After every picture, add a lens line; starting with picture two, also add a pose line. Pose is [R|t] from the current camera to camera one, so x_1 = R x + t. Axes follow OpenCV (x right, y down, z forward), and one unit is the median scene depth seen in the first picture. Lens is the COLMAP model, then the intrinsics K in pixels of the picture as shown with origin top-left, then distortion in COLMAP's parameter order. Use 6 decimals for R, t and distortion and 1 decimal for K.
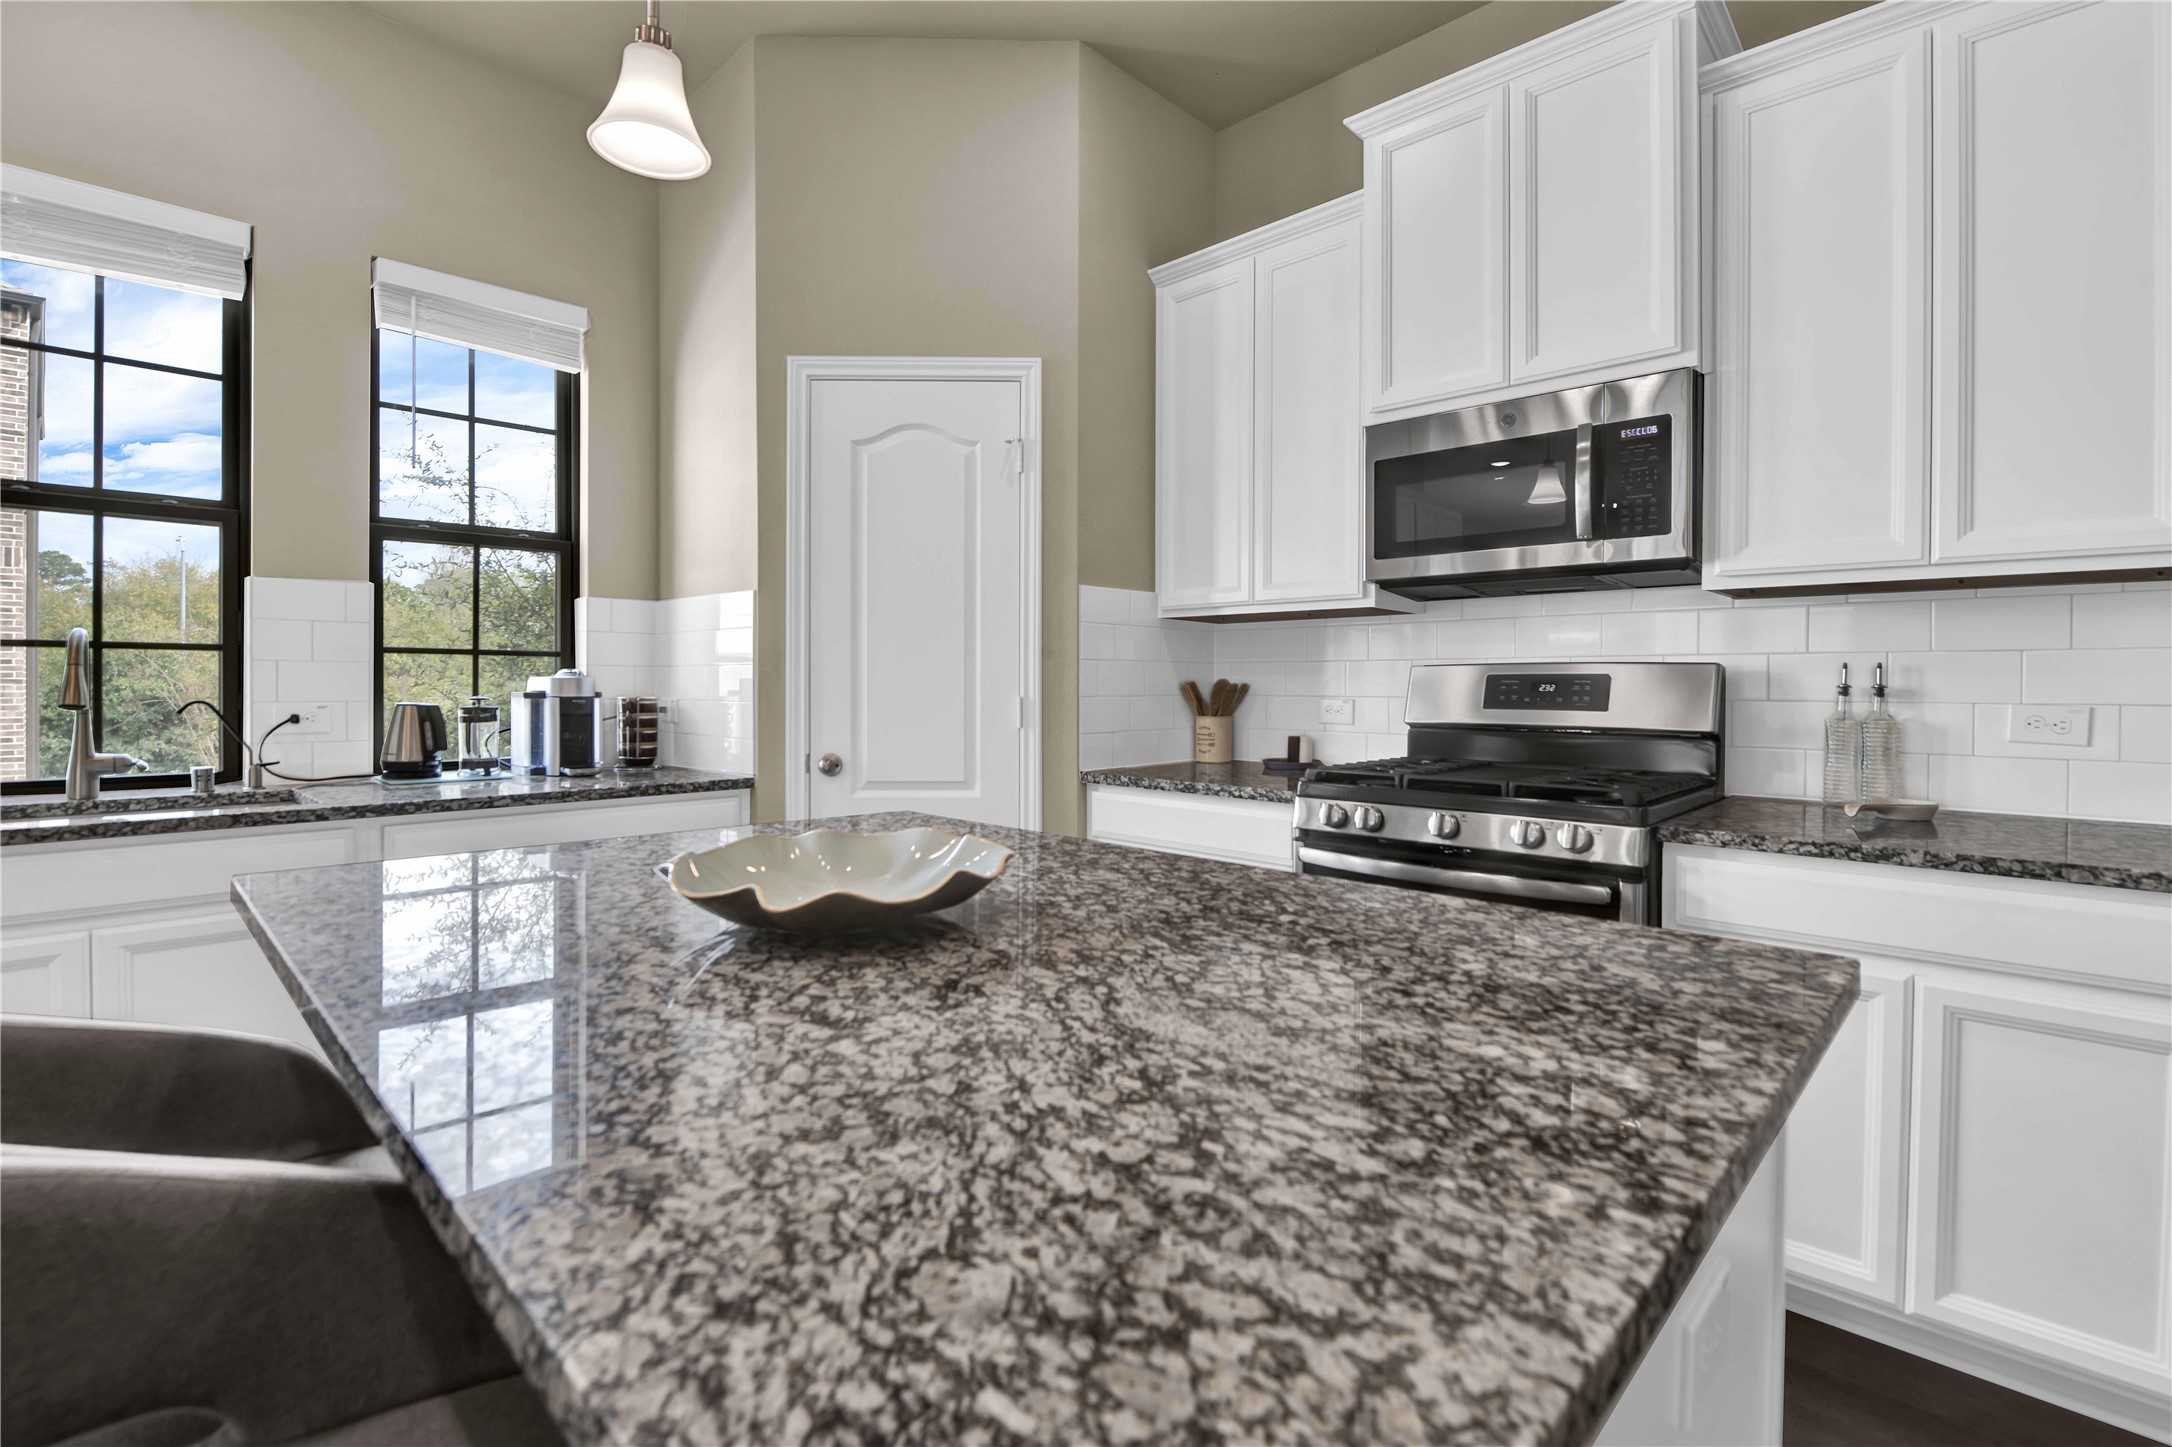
lens RADIAL K [[999.1, 0, 1090.8], [0, 999.1, 692.0], [0, 0, 1]] dist [-0.001432, -0.000224]
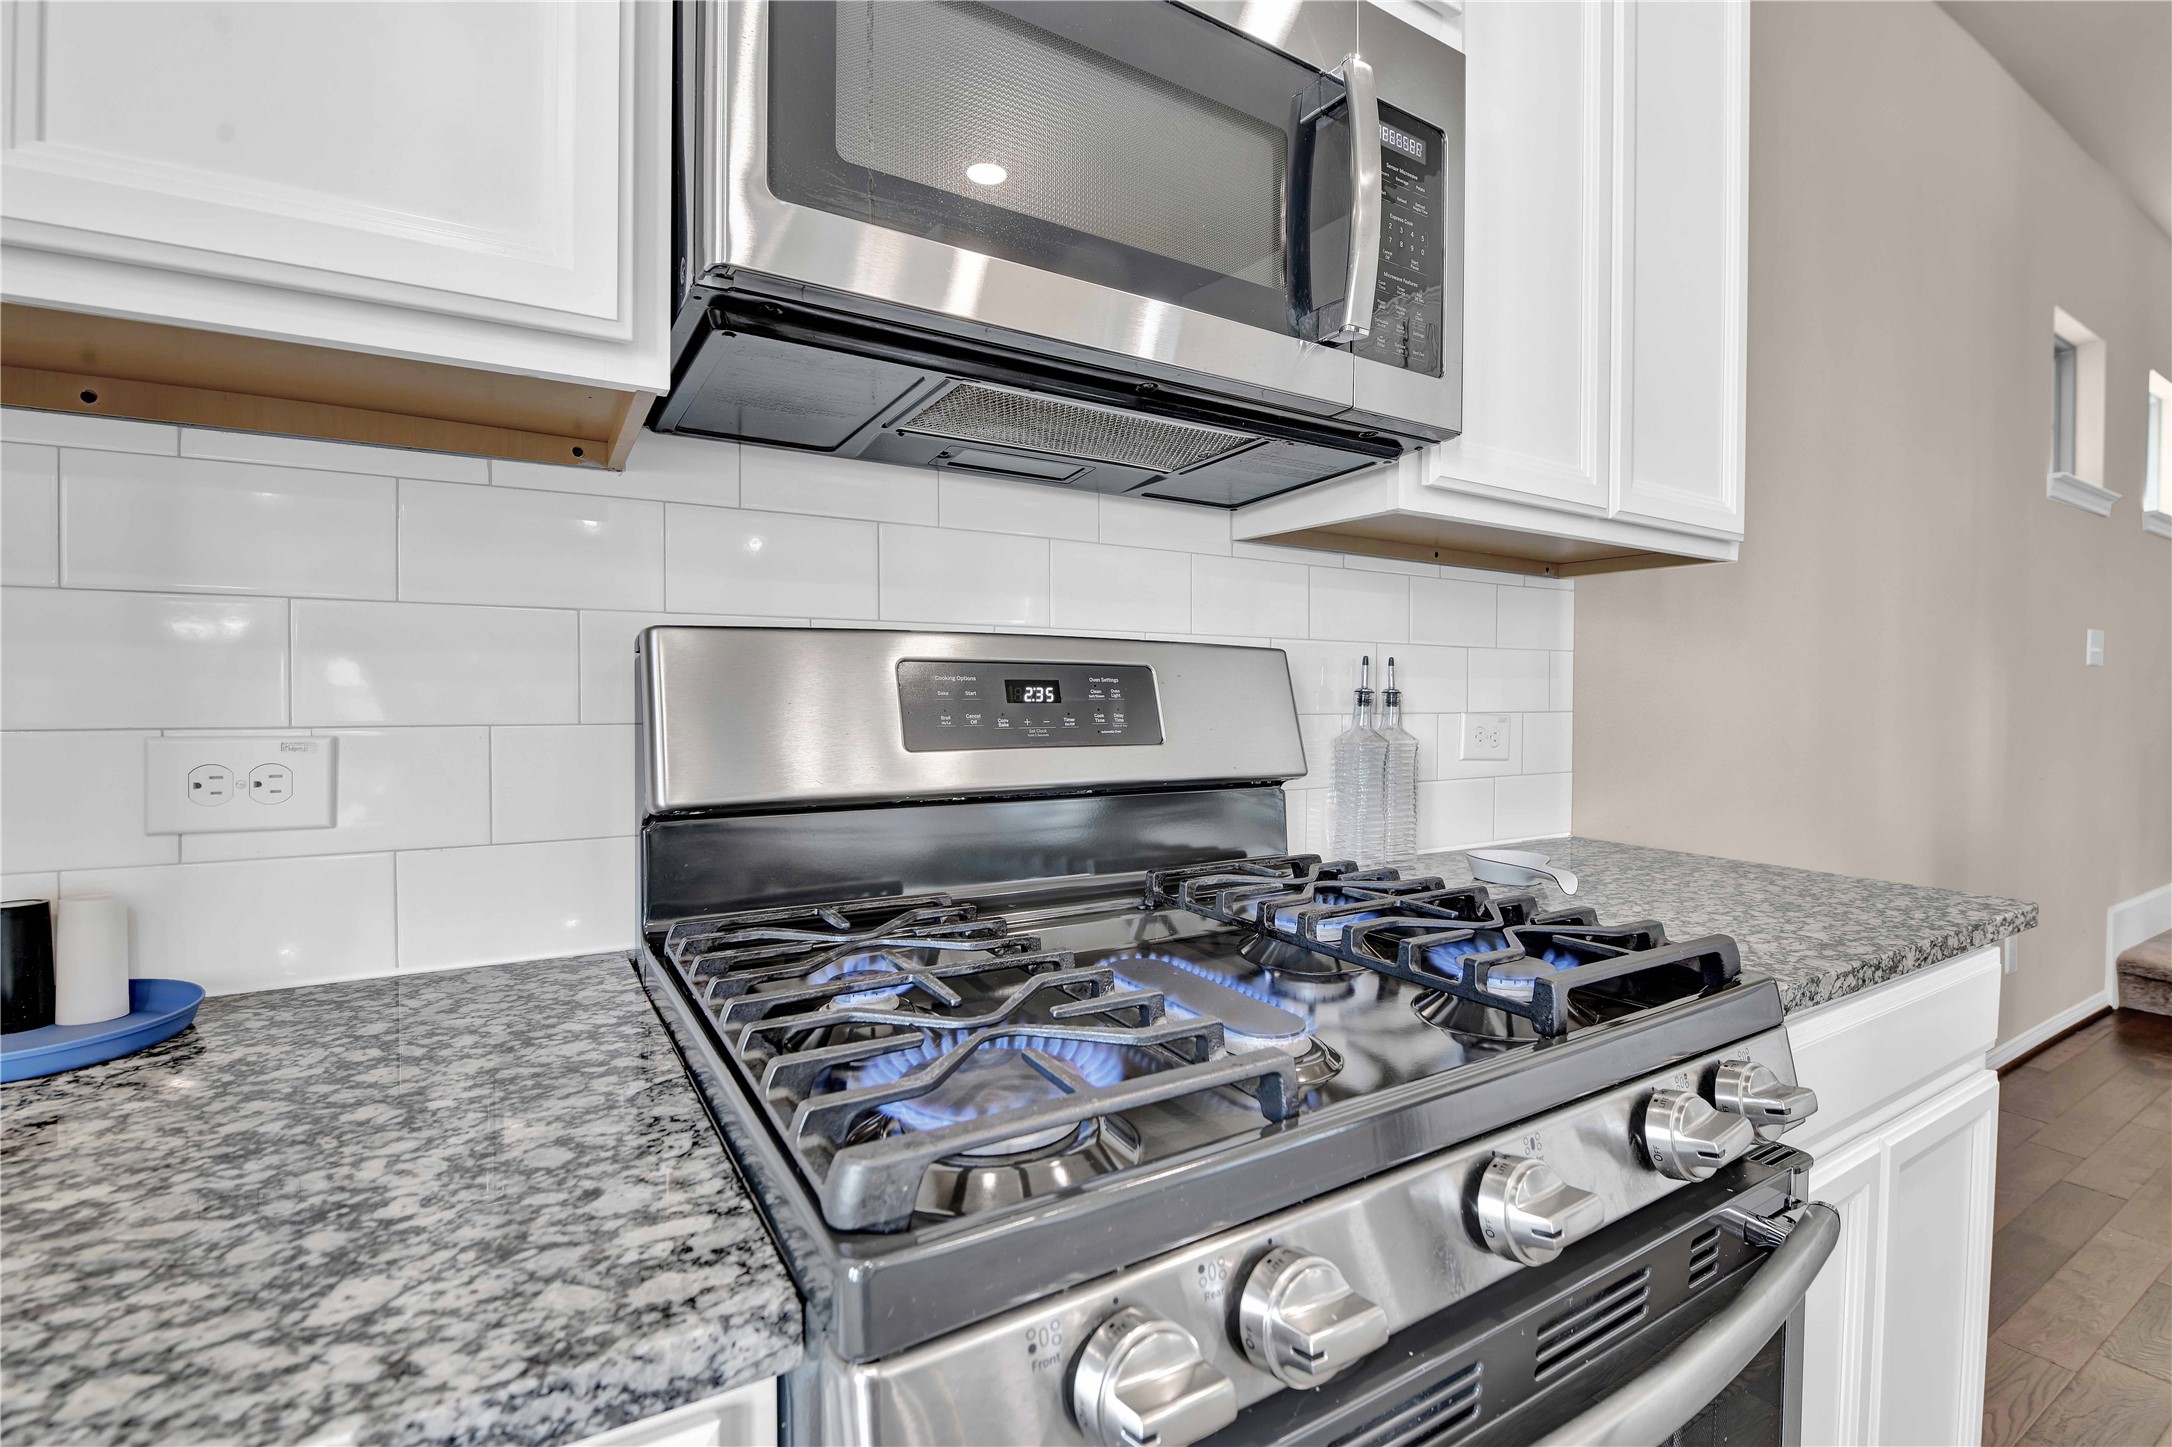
lens RADIAL K [[958.7, 0, 1086.0], [0, 958.7, 723.5], [0, 0, 1]] dist [-0.000692, -0.000057]
pose [[0.250508, -0.030096, 0.967647, 0.064511], [0.004956, 0.999543, 0.029805, -0.004003], [-0.968102, -0.002670, 0.250542, 0.873956]]
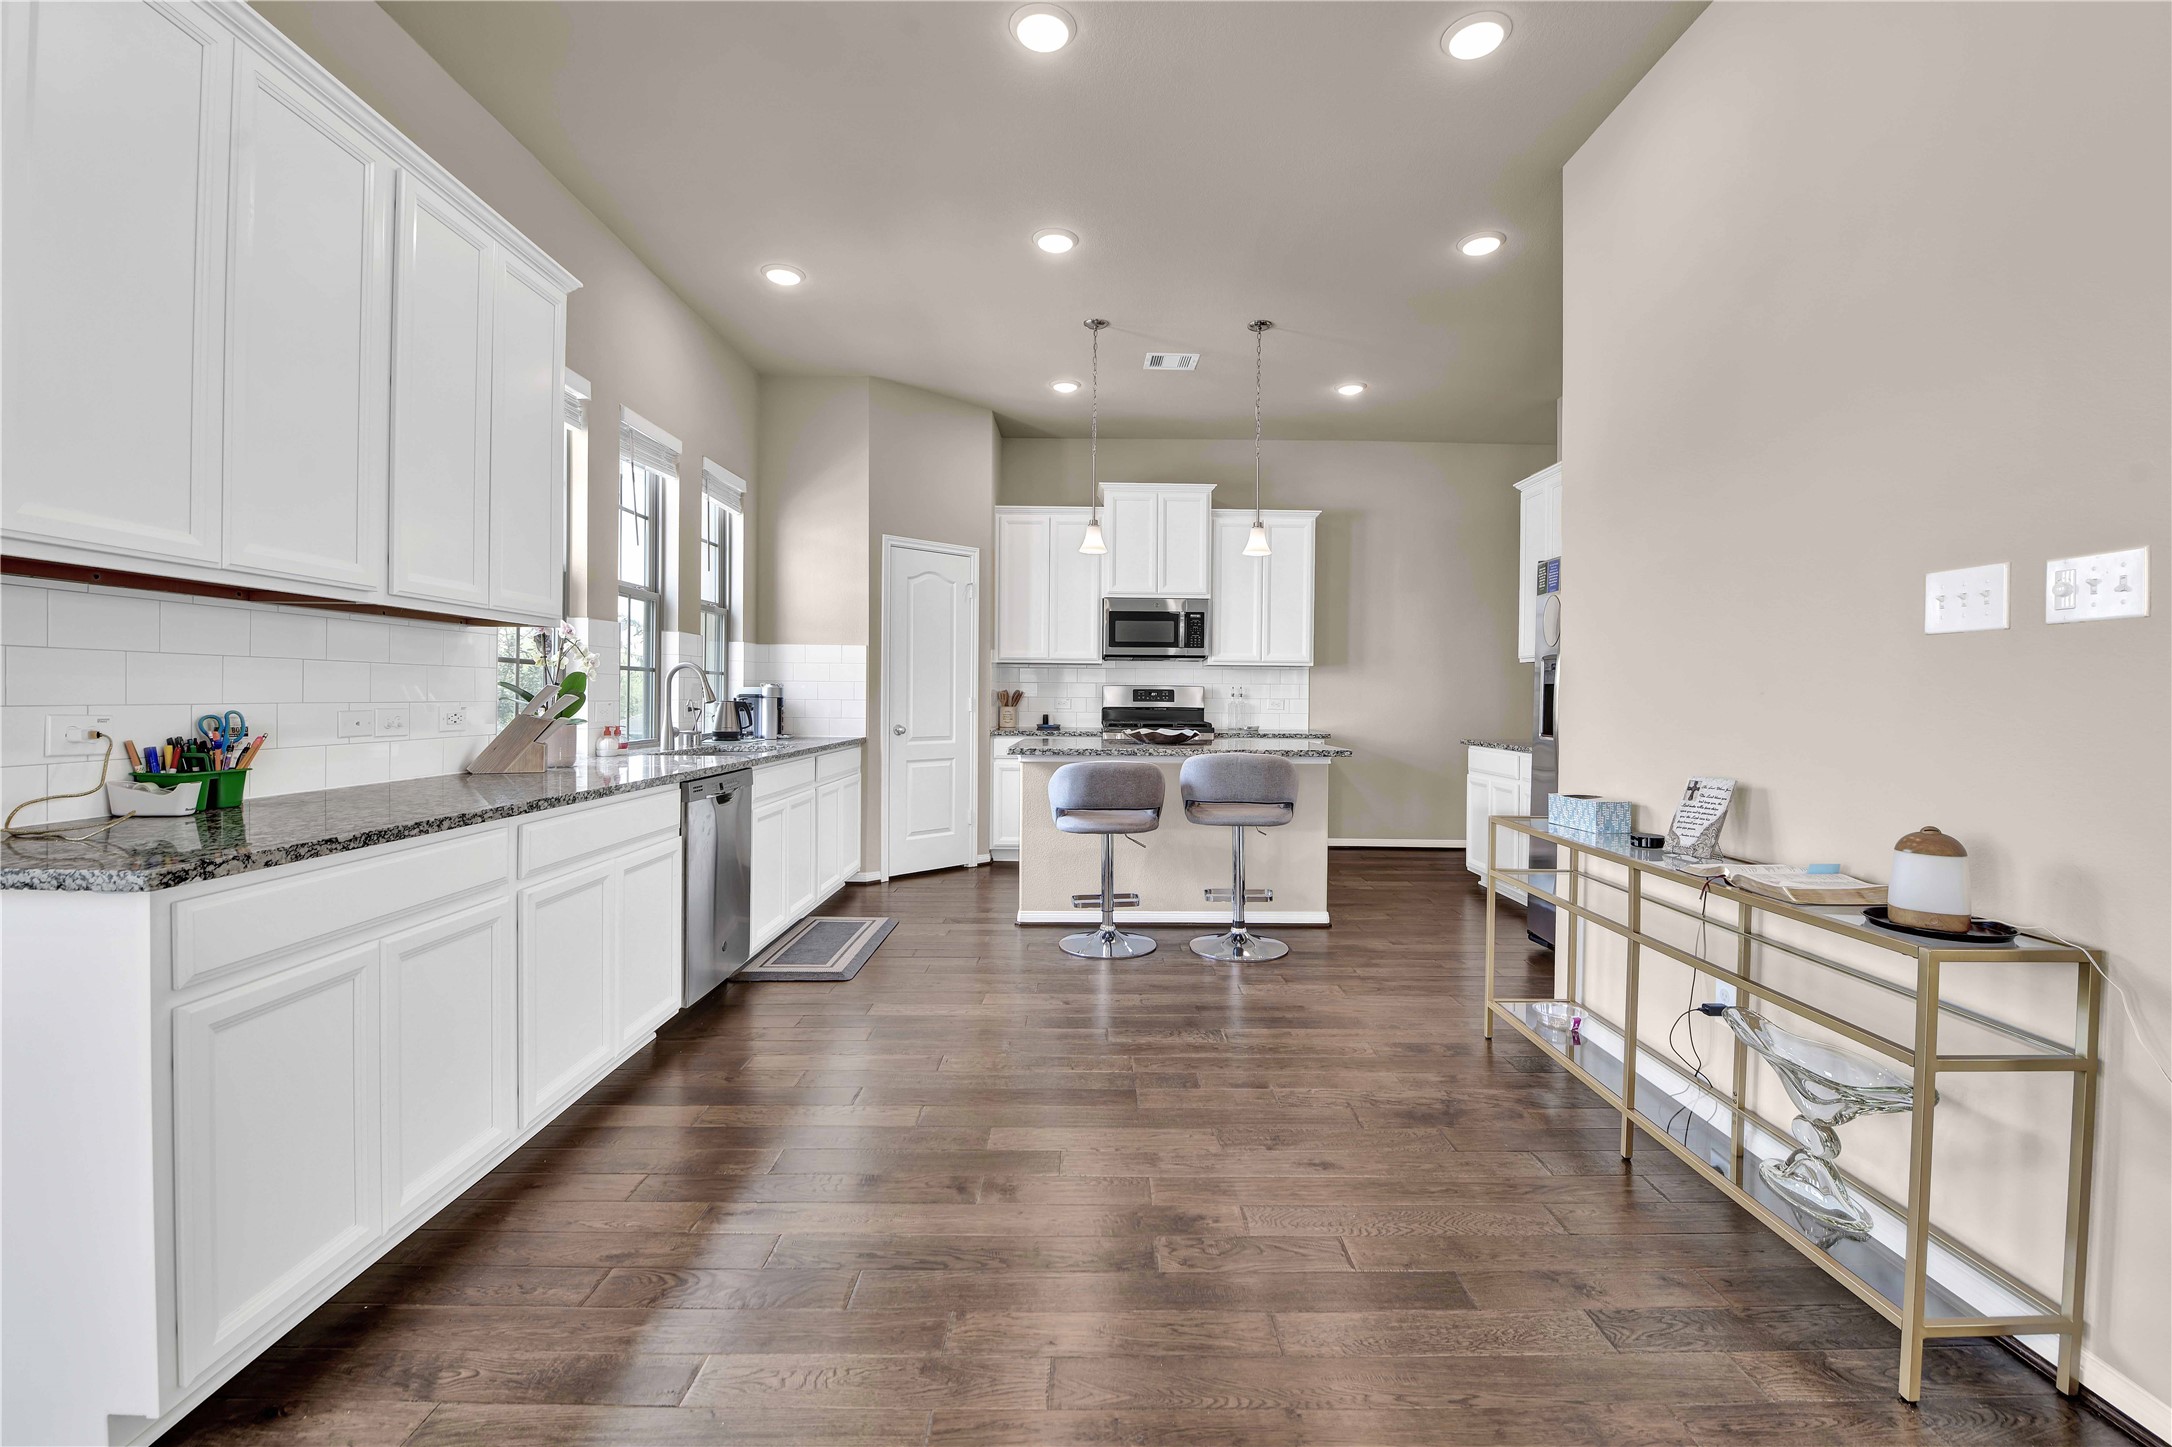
lens RADIAL K [[915.1, 0, 1086.5], [0, 915.1, 703.1], [0, 0, 1]] dist [-0.032855, 0.000023]
pose [[0.712459, -0.003739, 0.701703, -1.516965], [0.000659, 0.999989, 0.004659, 0.008182], [-0.701713, -0.002857, 0.712454, -0.738009]]
